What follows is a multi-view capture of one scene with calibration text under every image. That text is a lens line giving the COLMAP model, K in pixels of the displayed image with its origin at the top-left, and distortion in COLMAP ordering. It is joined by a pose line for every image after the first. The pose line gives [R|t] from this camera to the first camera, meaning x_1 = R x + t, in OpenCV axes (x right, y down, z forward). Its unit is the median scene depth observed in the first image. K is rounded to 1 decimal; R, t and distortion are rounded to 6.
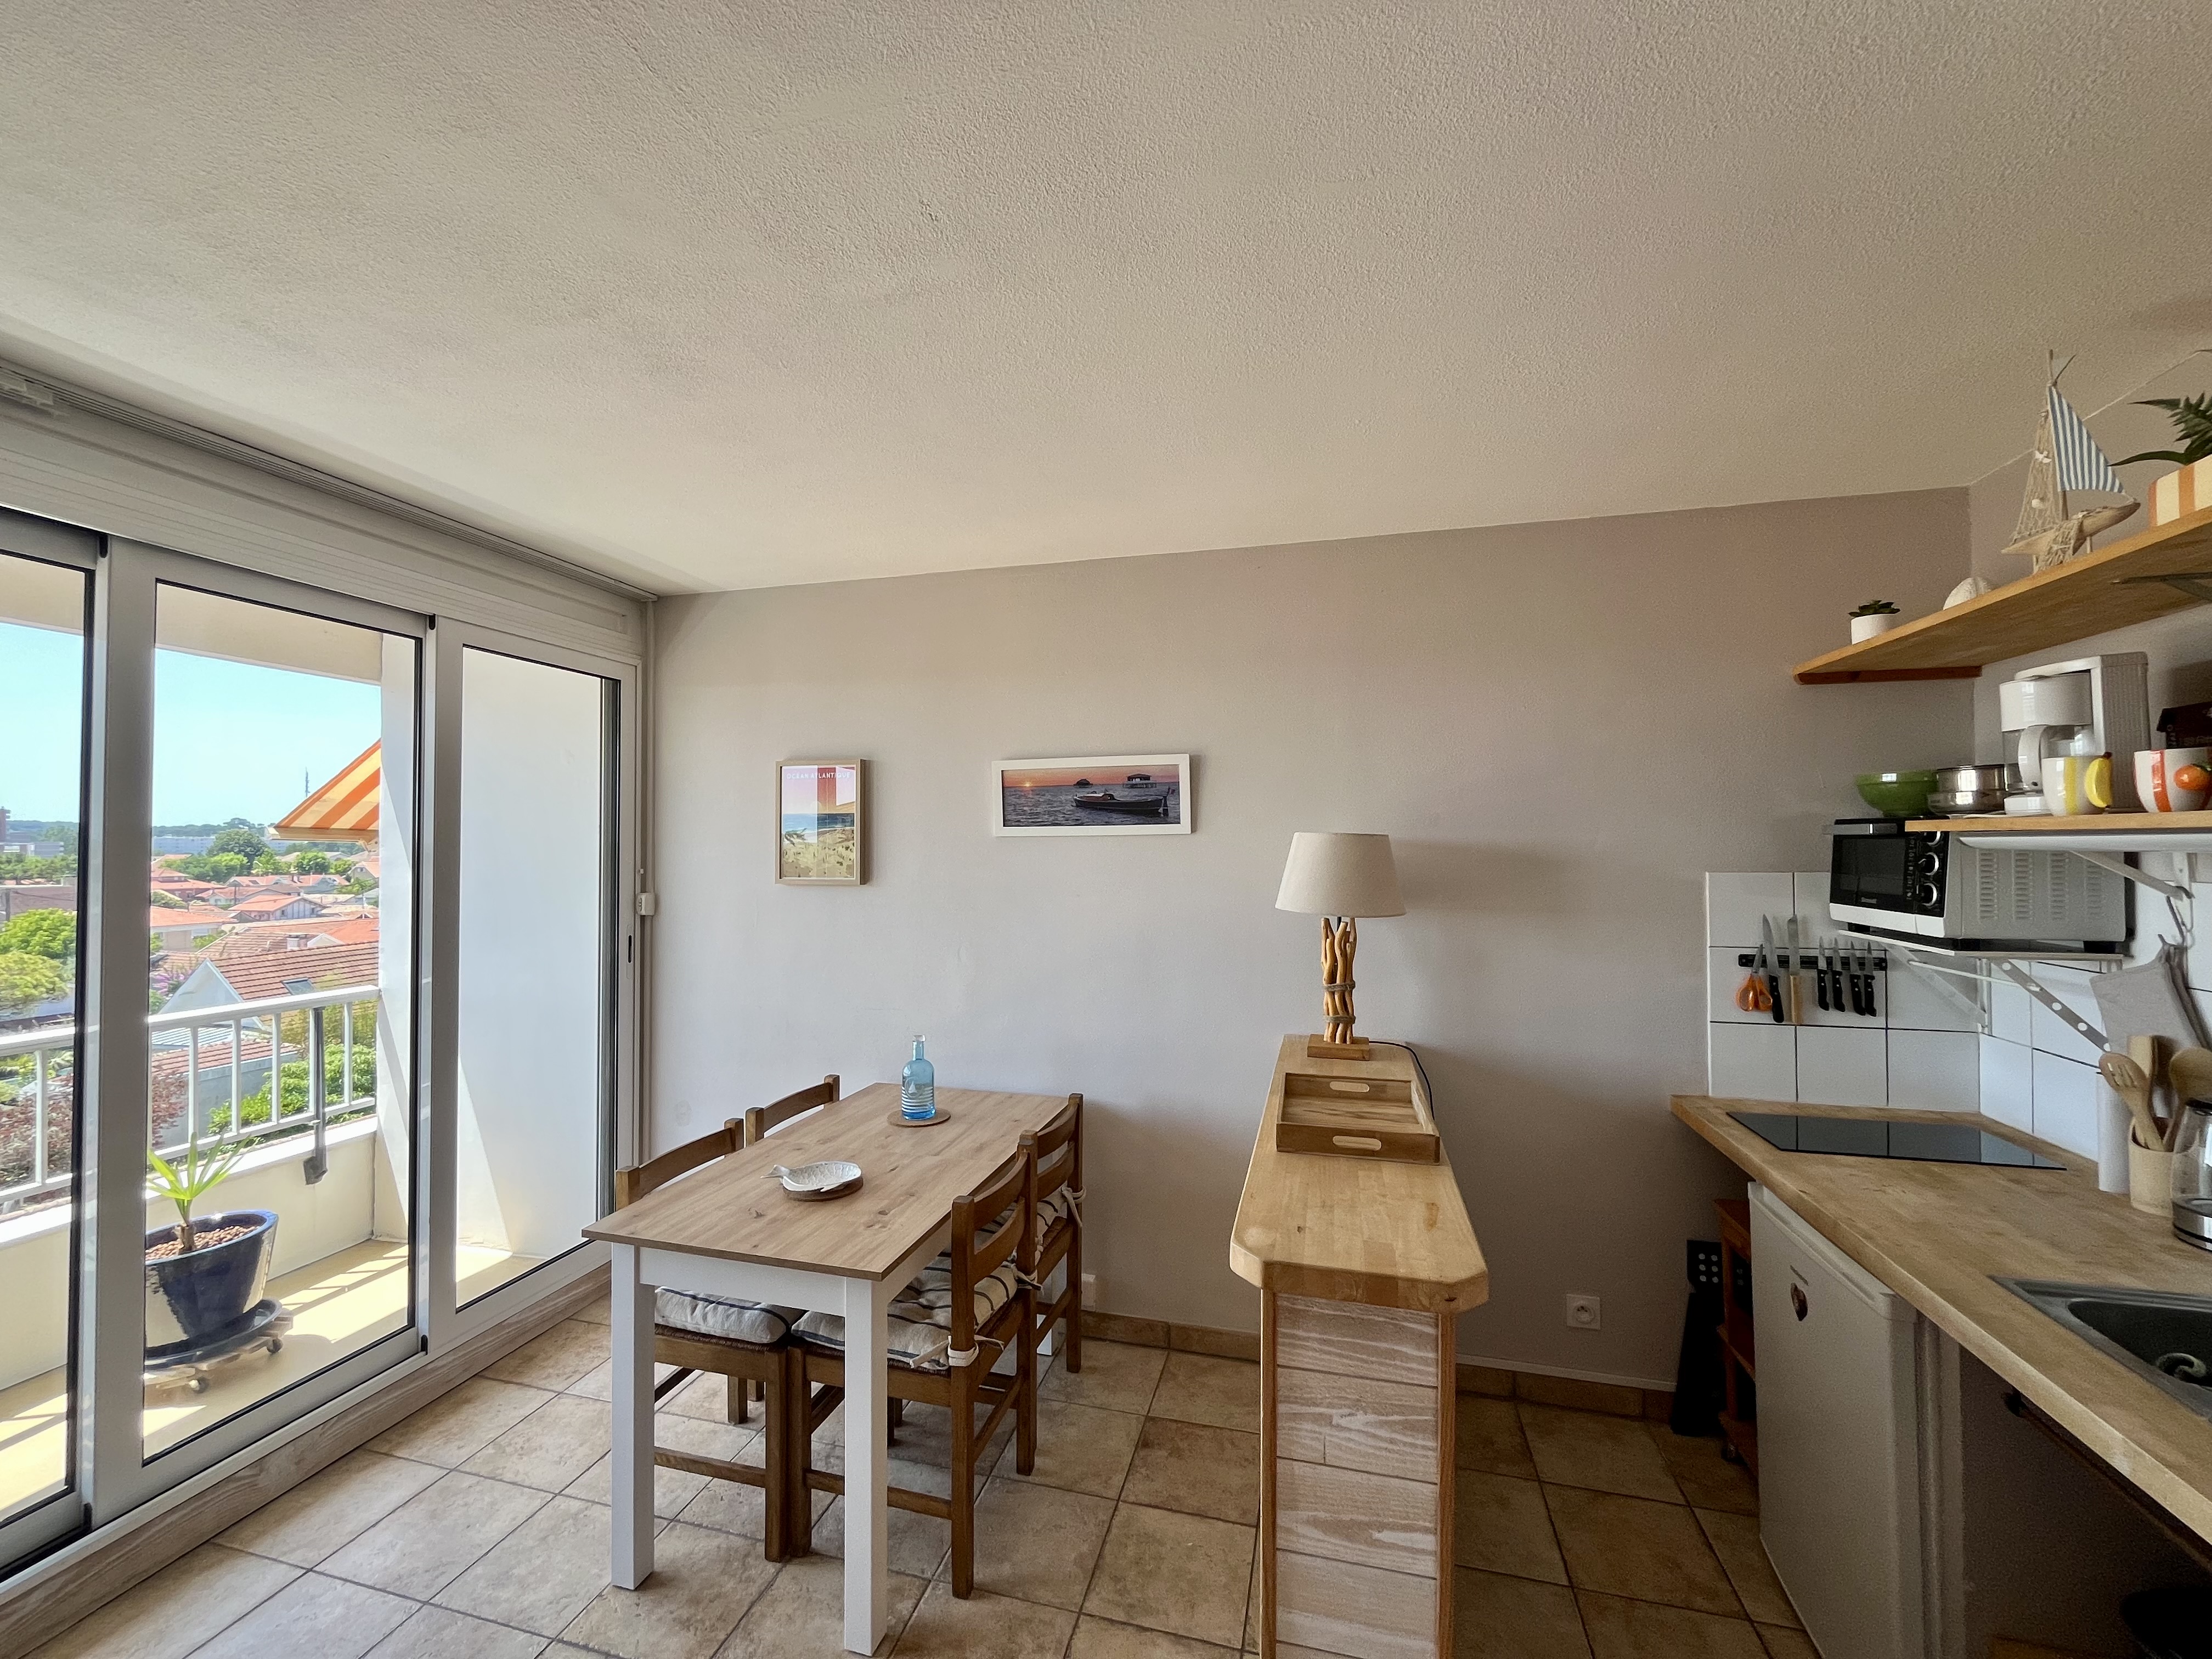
lens RADIAL K [[905.1, 0, 1099.9], [0, 905.1, 834.0], [0, 0, 1]] dist [-0.002830, 0.000204]
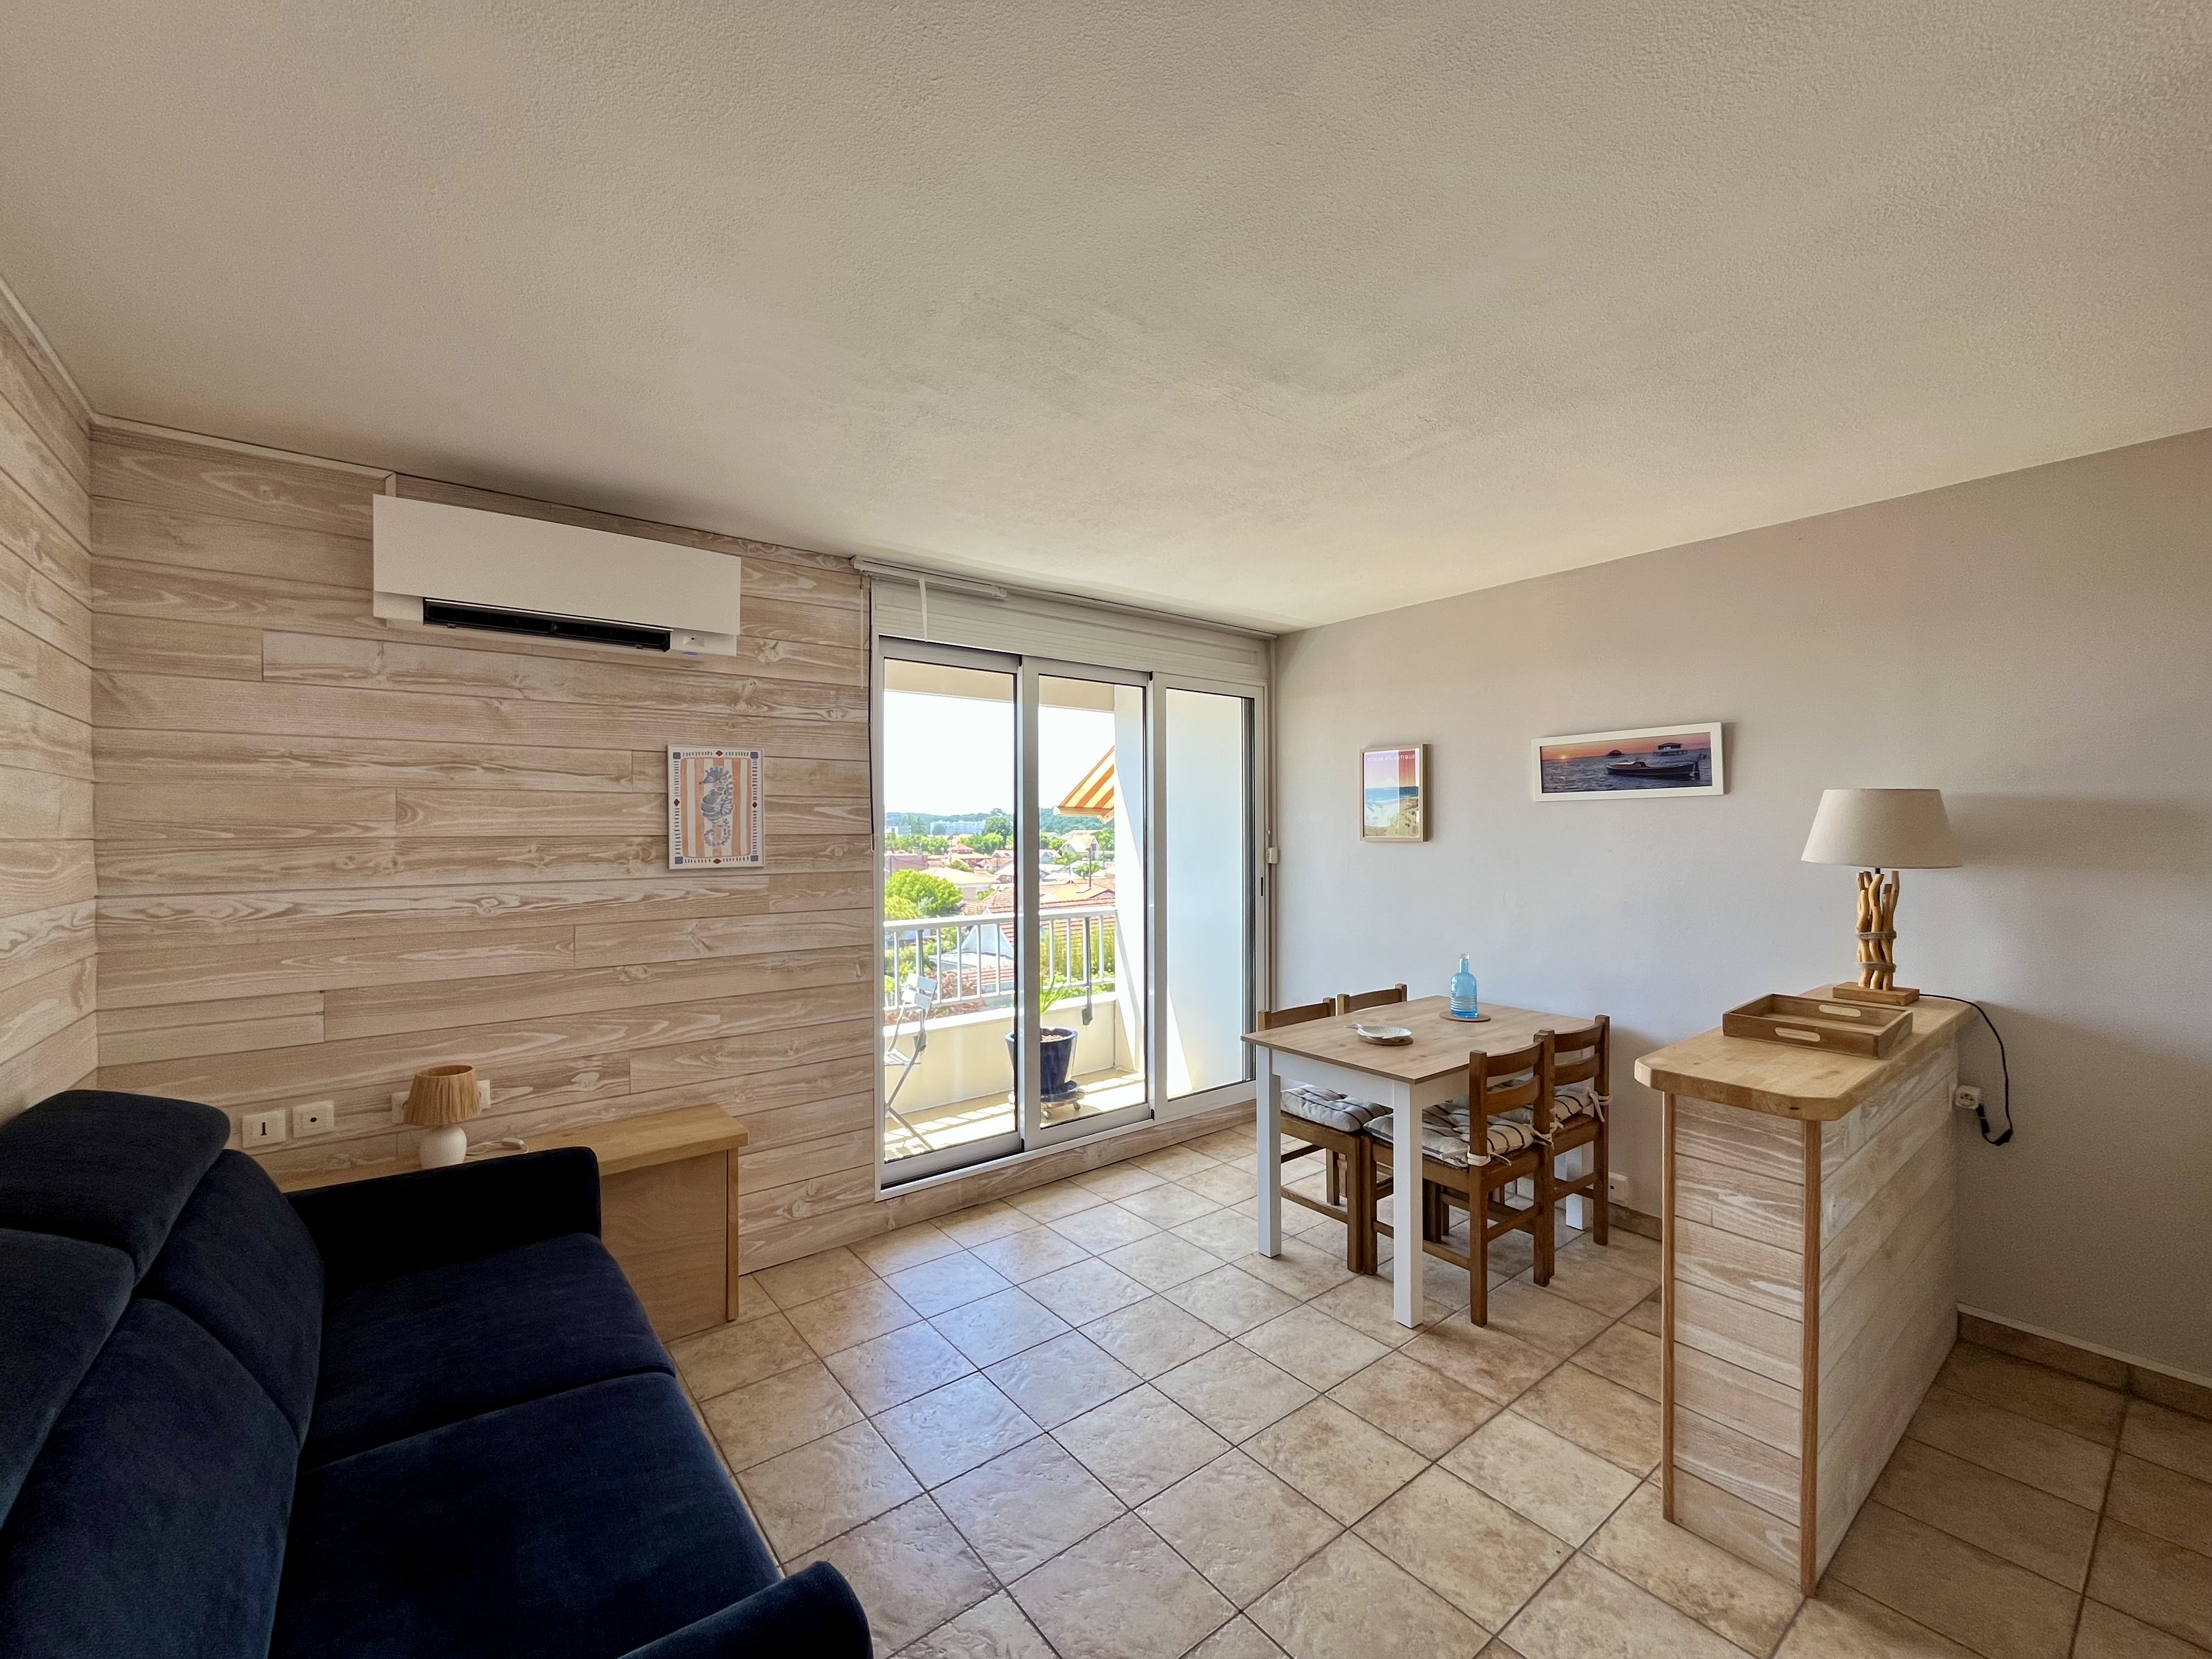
lens RADIAL K [[905.1, 0, 1105.2], [0, 905.1, 830.1], [0, 0, 1]] dist [-0.002830, 0.000204]
pose [[0.800267, -0.001928, -0.599641, 0.177844], [0.012315, 0.999837, 0.013222, 0.021248], [0.599518, -0.017966, 0.800160, -0.370762]]
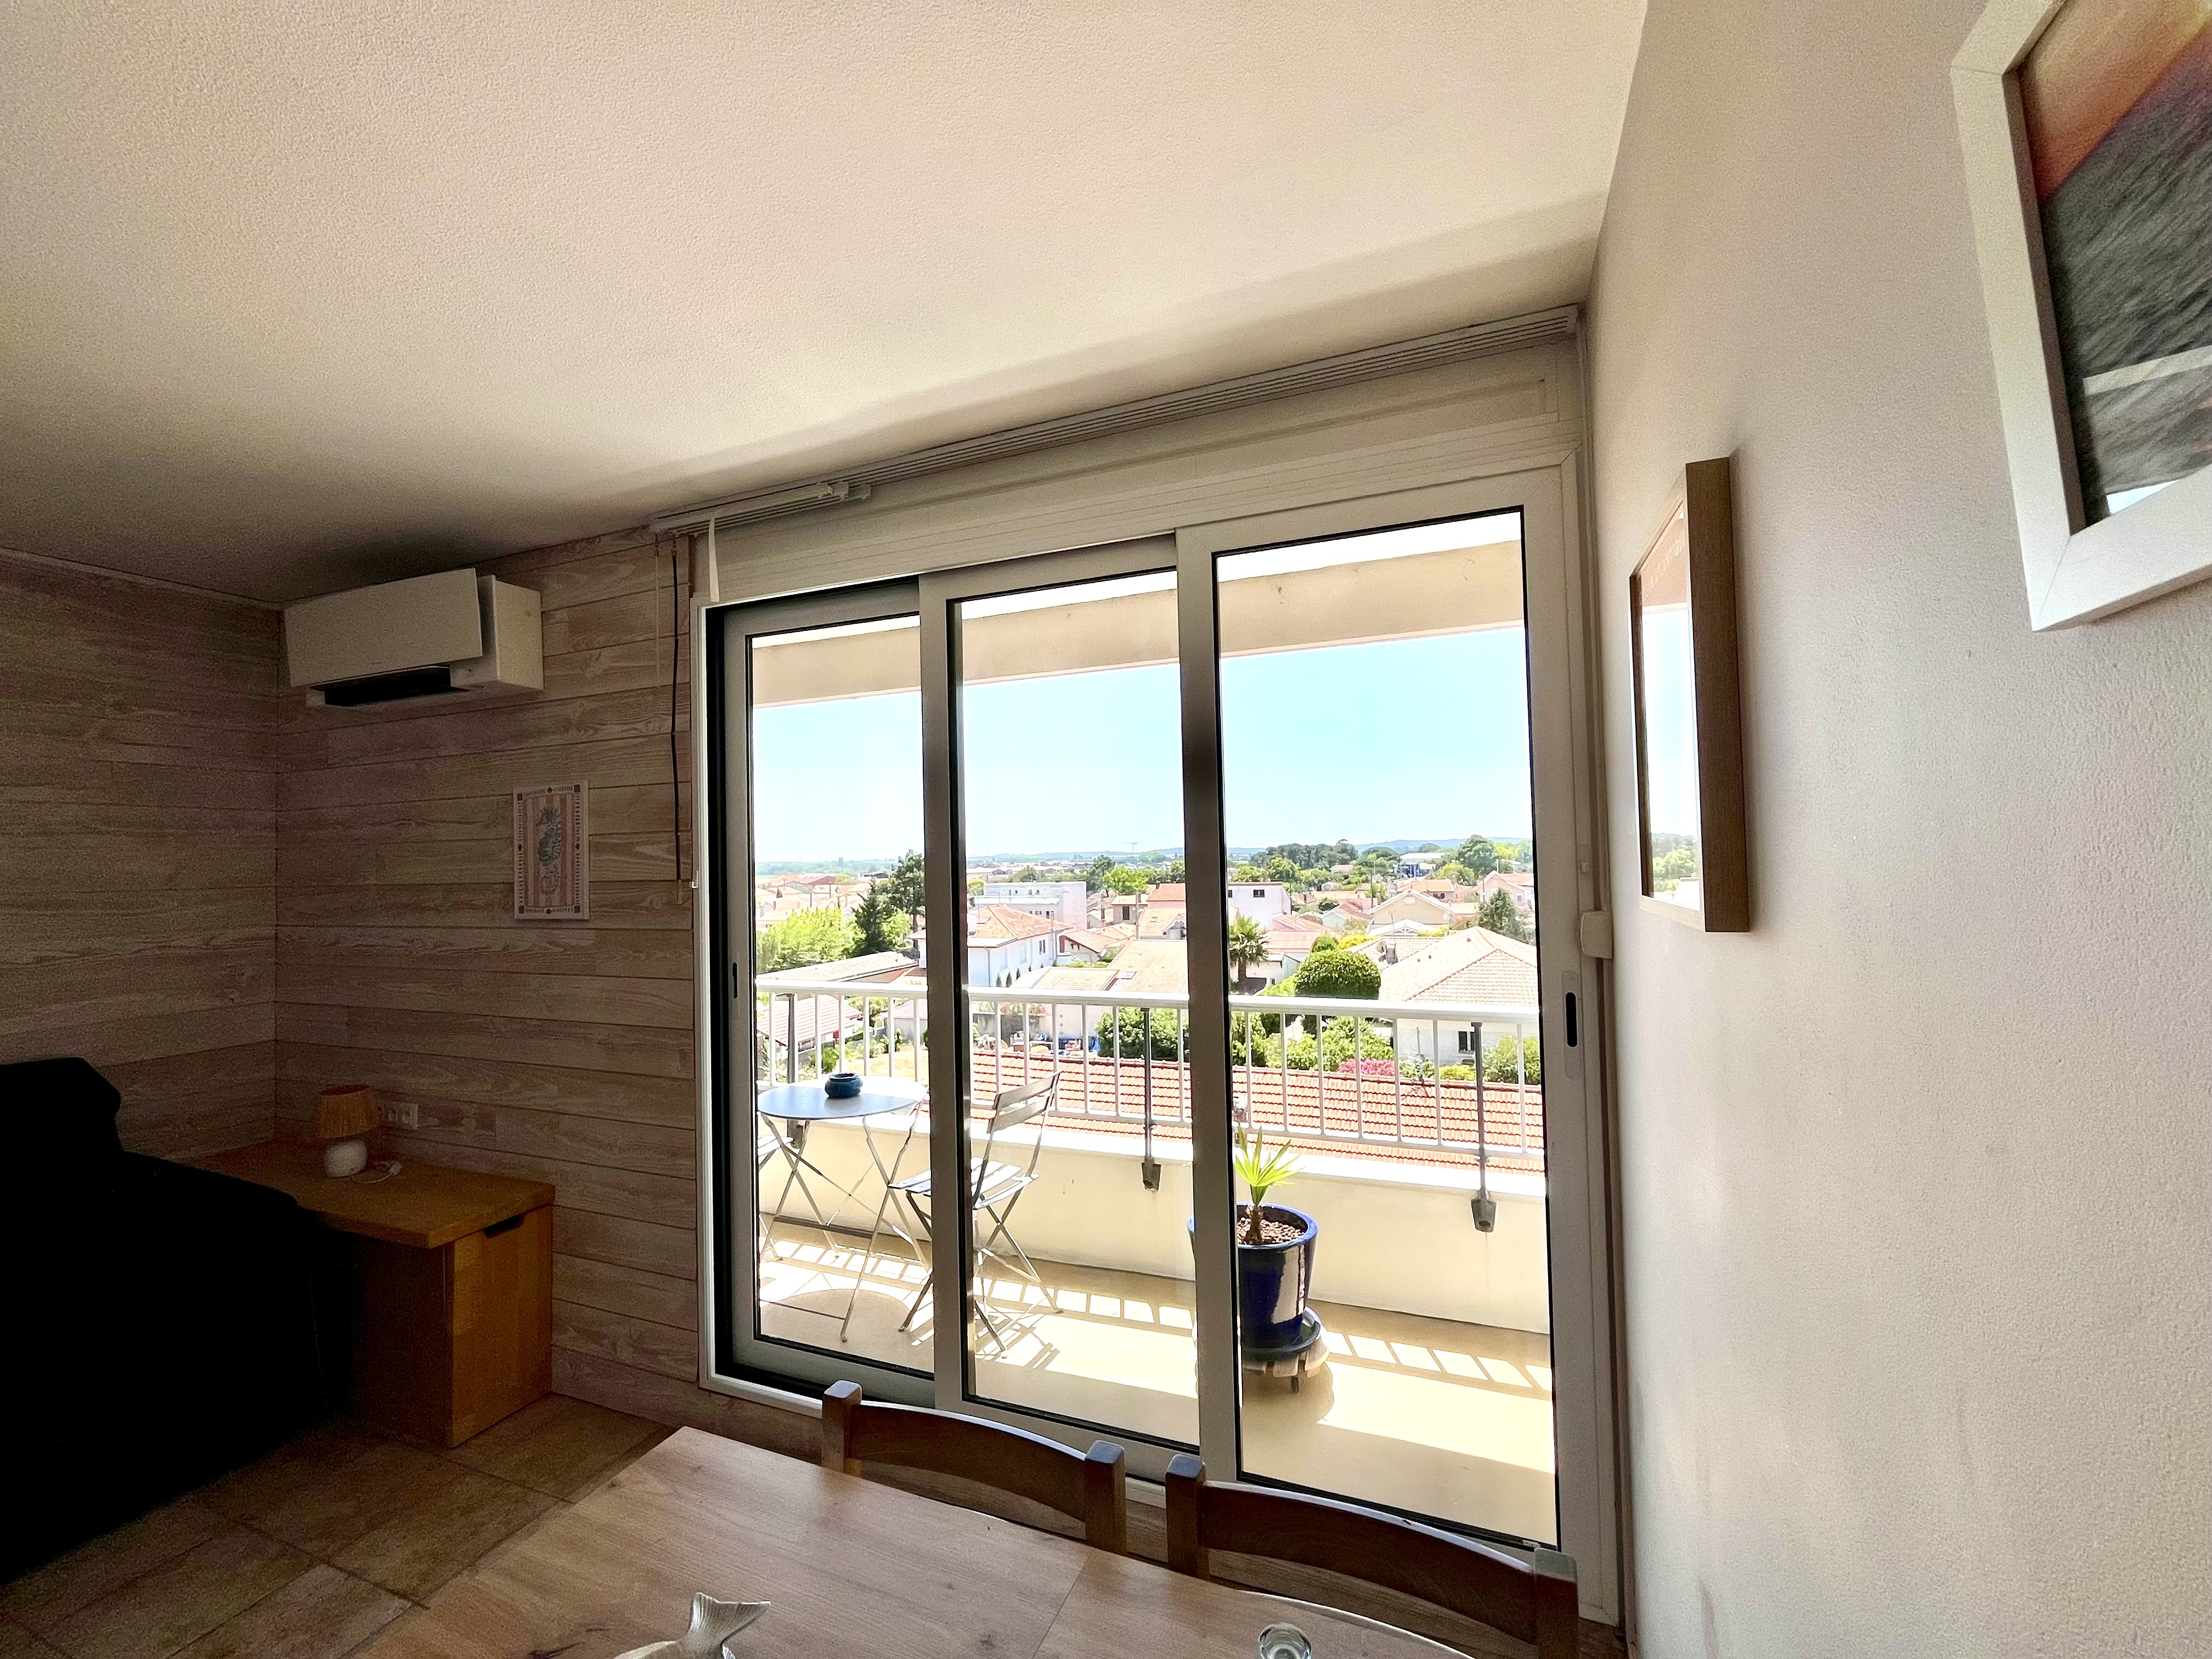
lens RADIAL K [[905.1, 0, 1098.2], [0, 905.1, 830.5], [0, 0, 1]] dist [-0.002830, 0.000204]
pose [[-0.126053, -0.025284, -0.991701, 0.025028], [0.038661, 0.998791, -0.030379, 0.033971], [0.991270, -0.042169, -0.124923, 1.054585]]
